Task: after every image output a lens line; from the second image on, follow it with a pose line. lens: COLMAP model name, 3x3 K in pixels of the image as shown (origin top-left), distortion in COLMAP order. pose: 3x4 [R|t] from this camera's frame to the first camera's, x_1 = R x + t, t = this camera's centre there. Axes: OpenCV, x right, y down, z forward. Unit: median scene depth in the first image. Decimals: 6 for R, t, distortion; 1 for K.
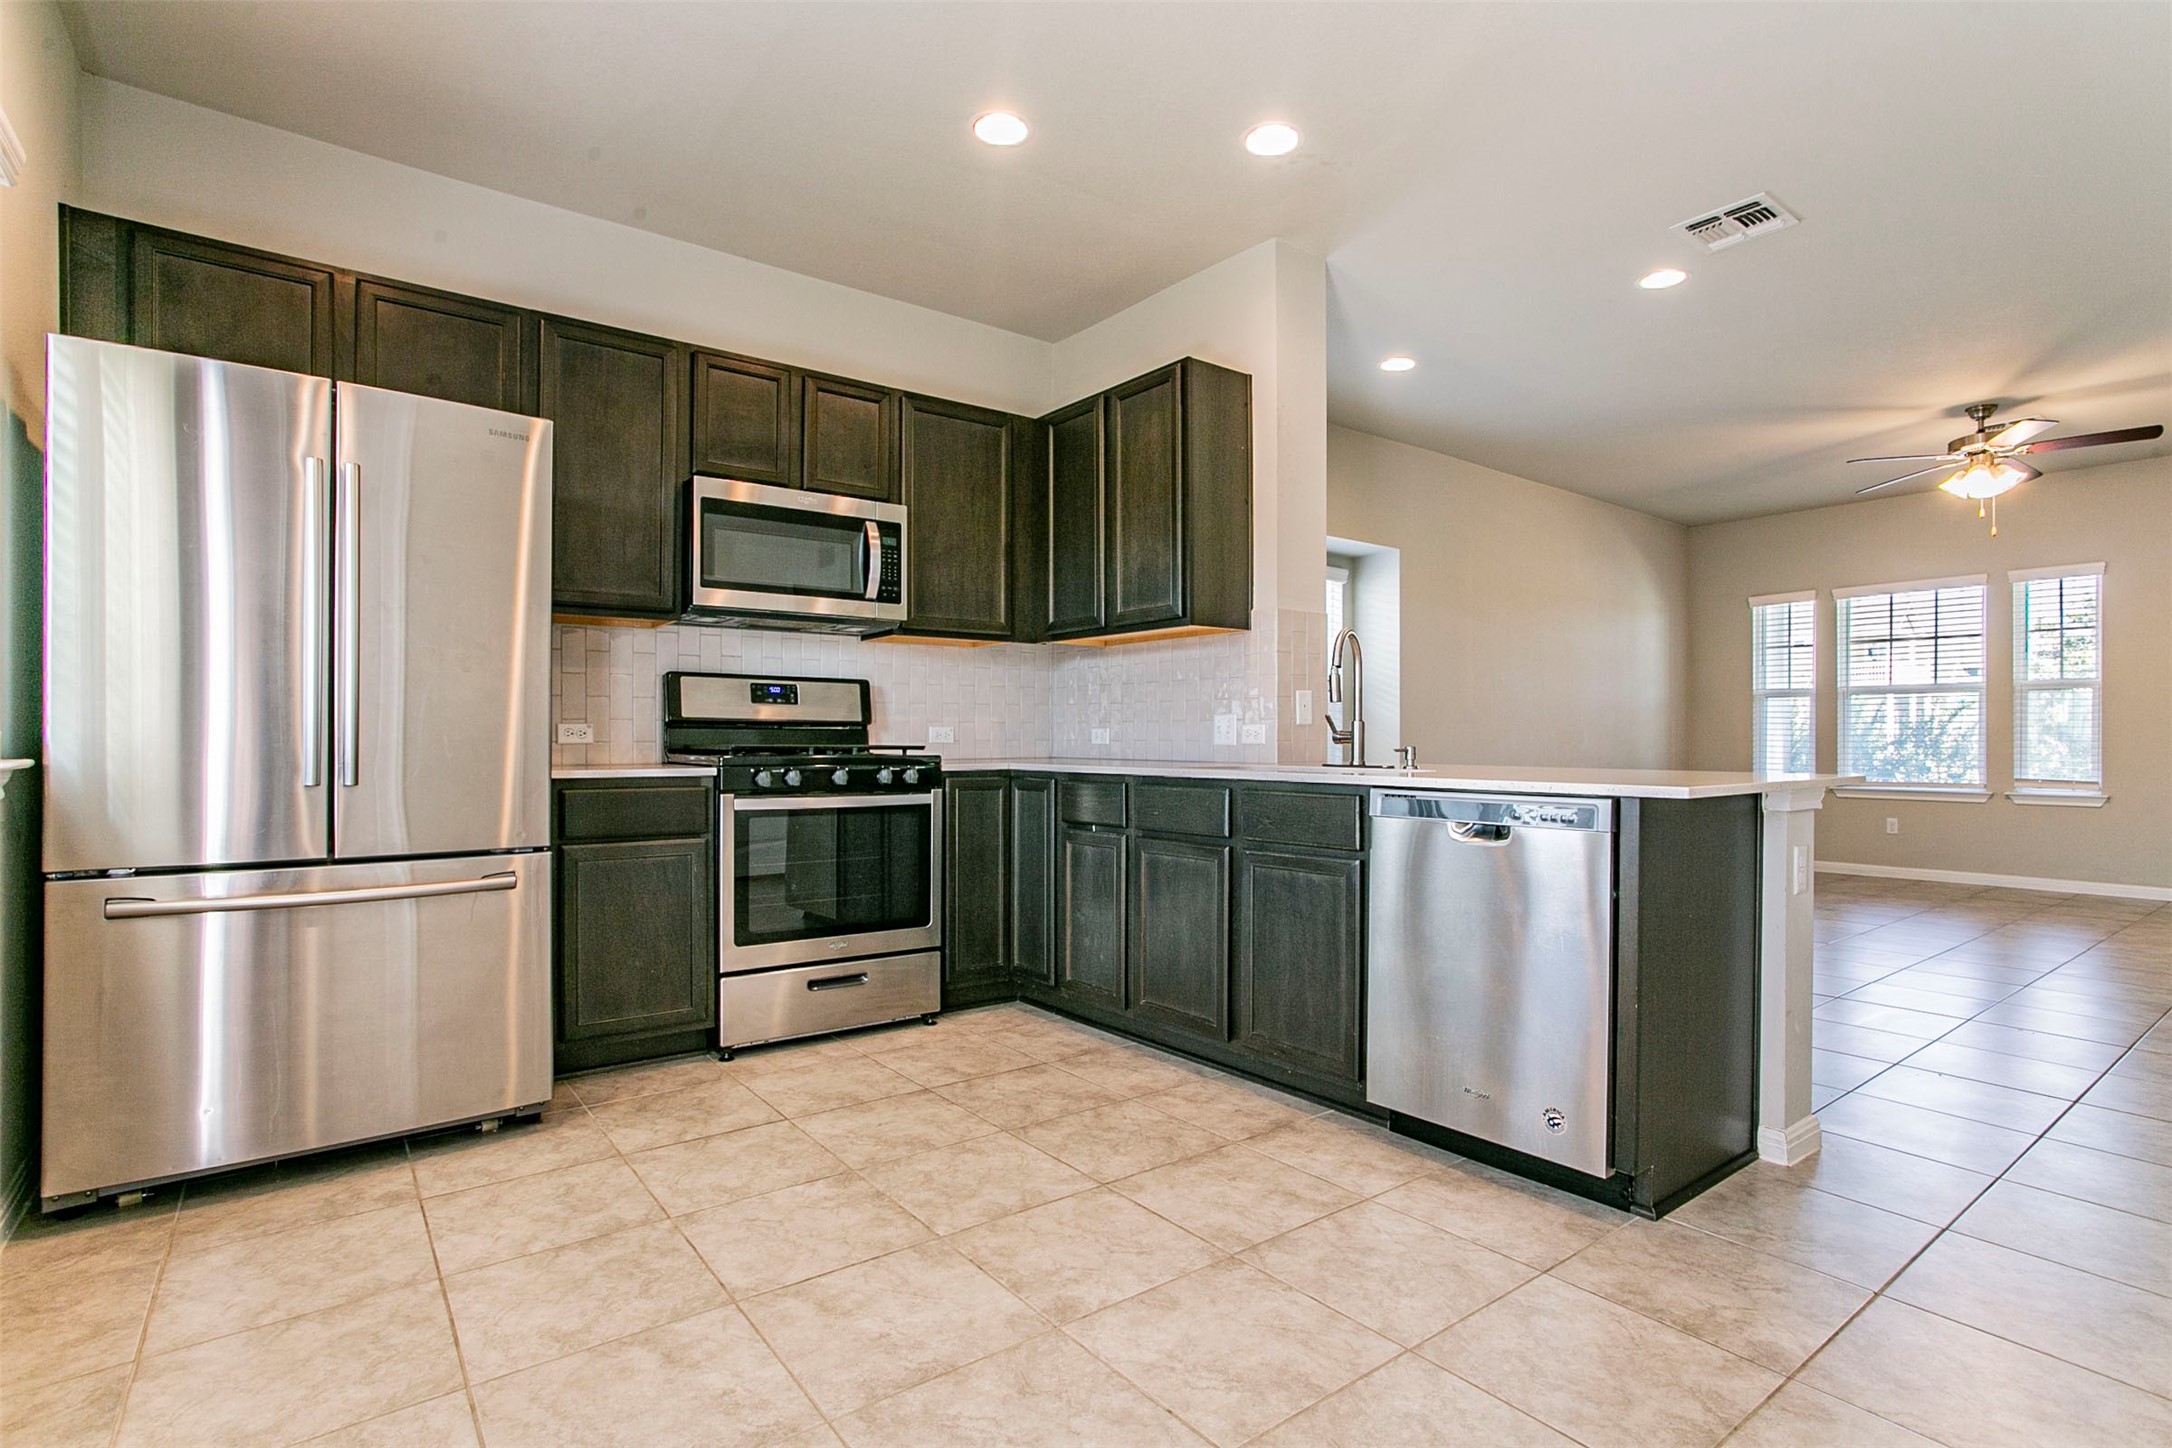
lens RADIAL K [[1053.5, 0, 1095.9], [0, 1053.5, 725.7], [0, 0, 1]] dist [-0.043361, 0.020429]
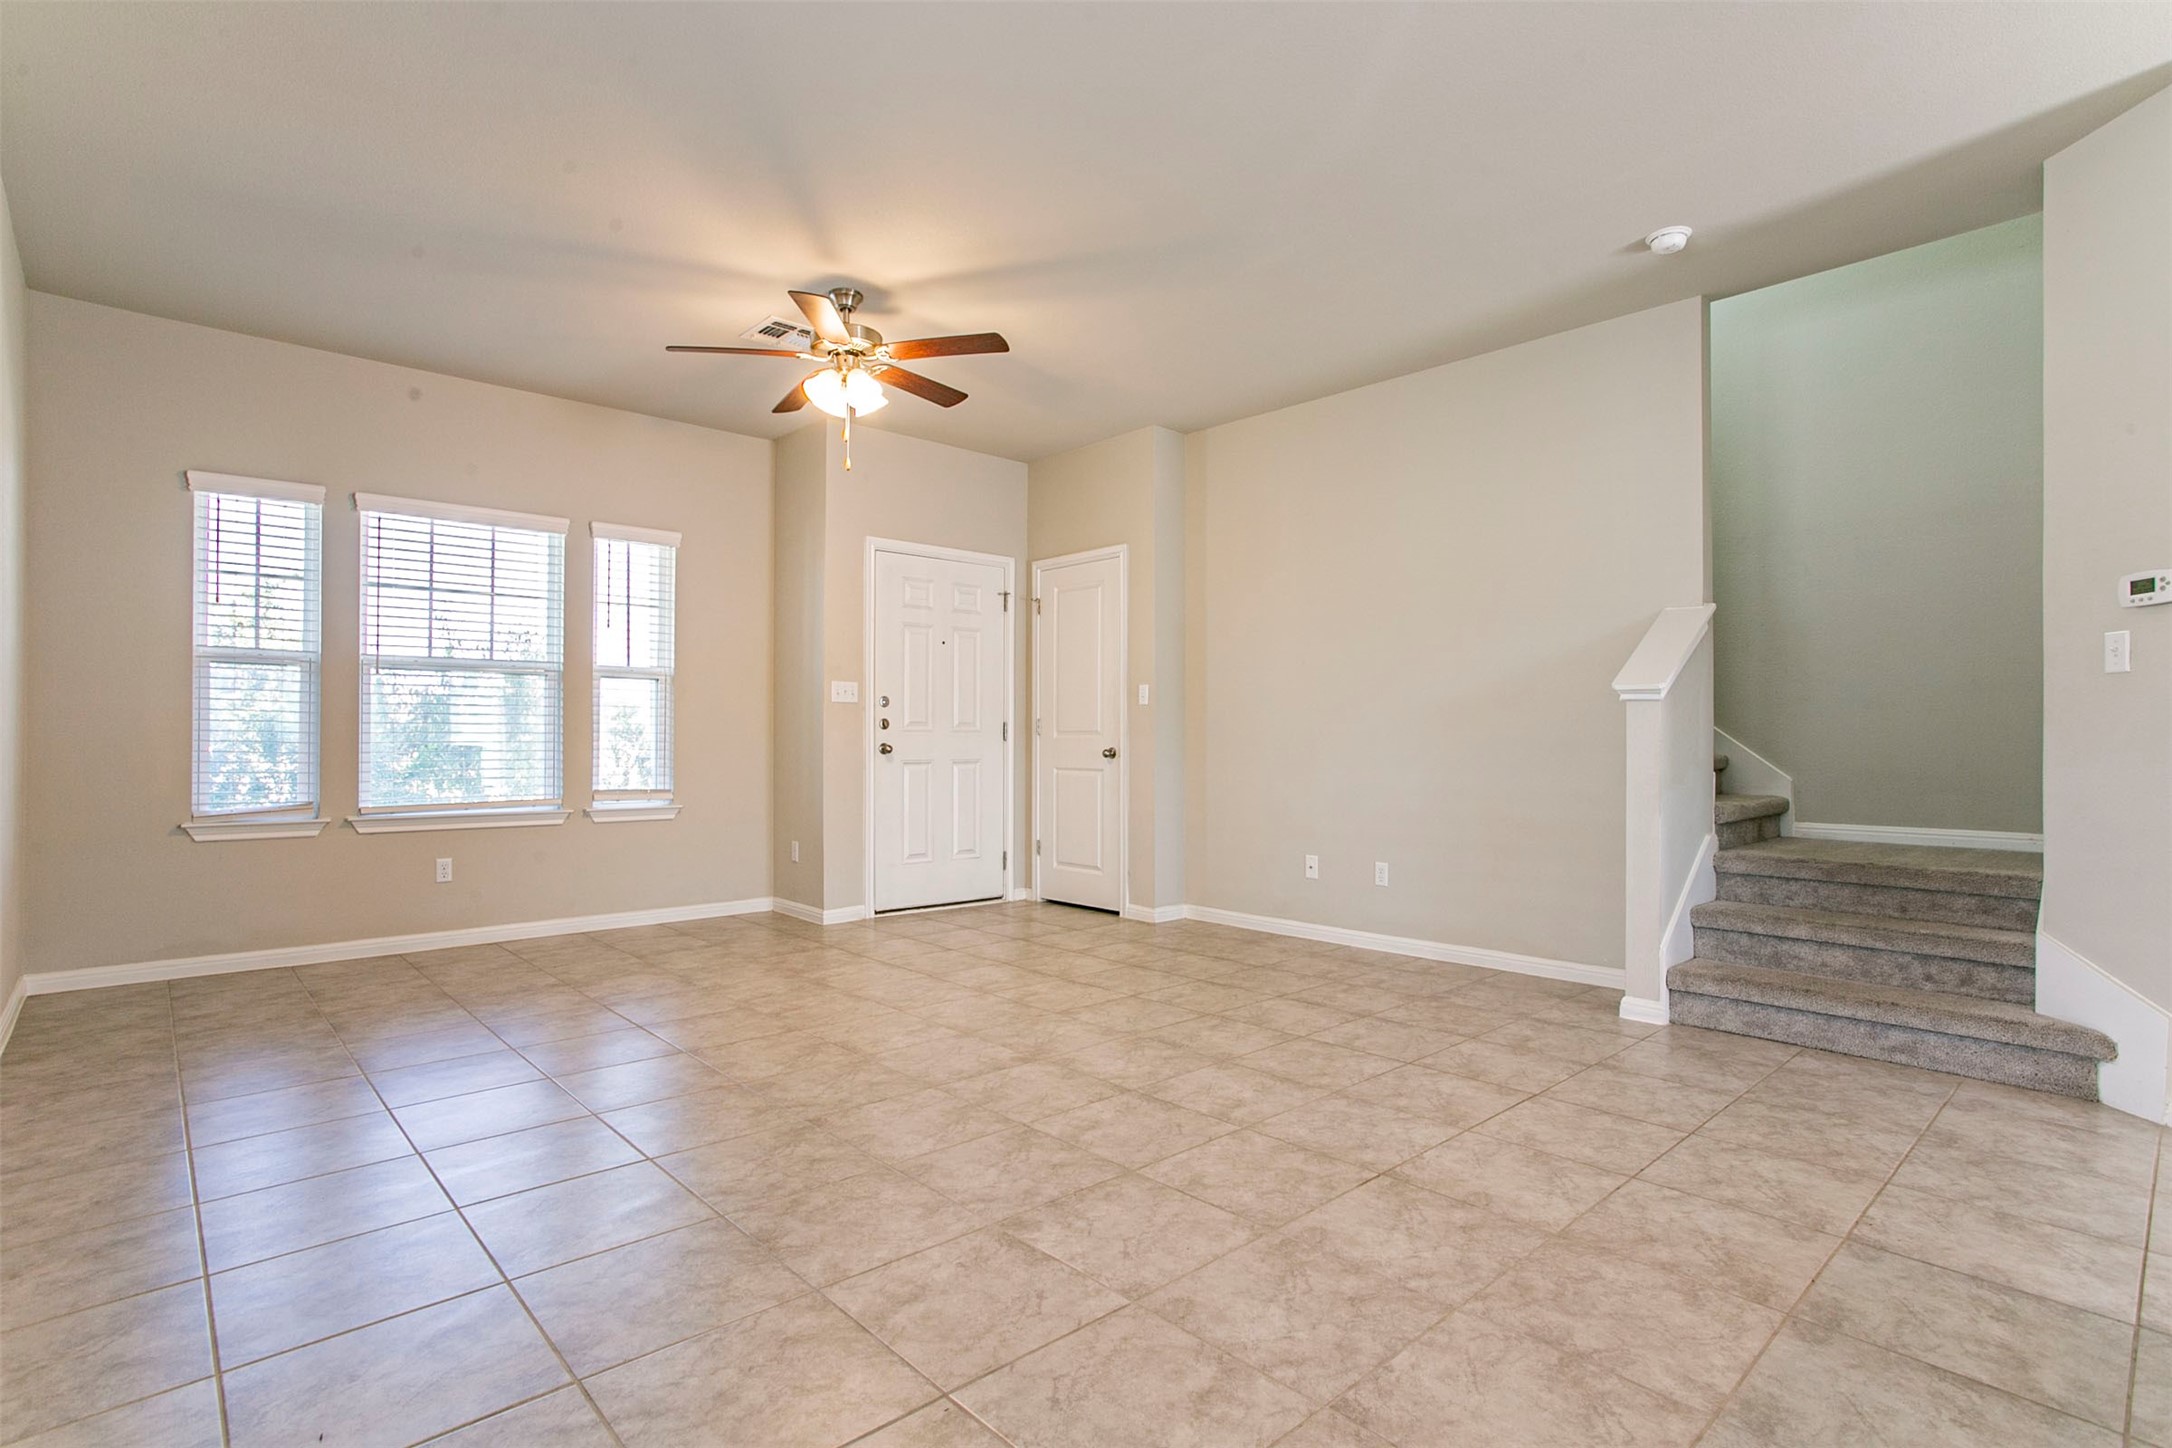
lens RADIAL K [[1053.5, 0, 1081.8], [0, 1053.5, 716.0], [0, 0, 1]] dist [-0.043361, 0.020429]
pose [[-0.087552, 0.019843, 0.995962, 0.085191], [-0.014256, 0.999674, -0.021170, 0.007295], [-0.996058, -0.016052, -0.087241, 0.736585]]
